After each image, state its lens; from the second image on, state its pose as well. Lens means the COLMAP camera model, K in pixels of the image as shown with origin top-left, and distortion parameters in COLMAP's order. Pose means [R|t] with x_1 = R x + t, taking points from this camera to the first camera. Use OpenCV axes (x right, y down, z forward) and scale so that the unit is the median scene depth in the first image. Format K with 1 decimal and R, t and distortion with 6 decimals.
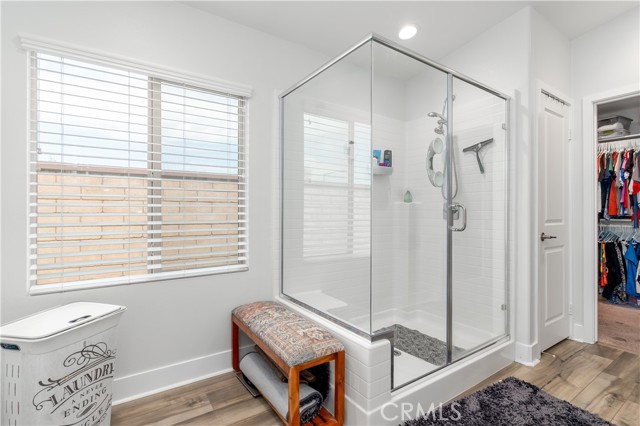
lens RADIAL K [[305.9, 0, 321.6], [0, 305.9, 209.8], [0, 0, 1]] dist [-0.001149, 0.000156]
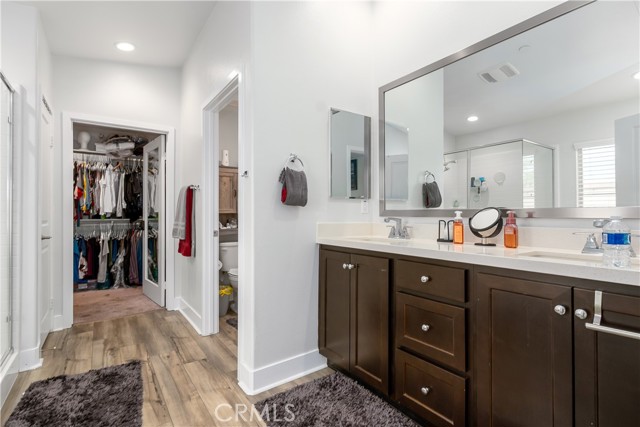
lens RADIAL K [[305.9, 0, 317.8], [0, 305.9, 212.1], [0, 0, 1]] dist [-0.001149, 0.000156]
pose [[-0.015798, -0.005272, 0.999861, -0.351208], [0.002329, 0.999983, 0.005309, -0.002043], [-0.999872, 0.002413, -0.015785, 0.101554]]
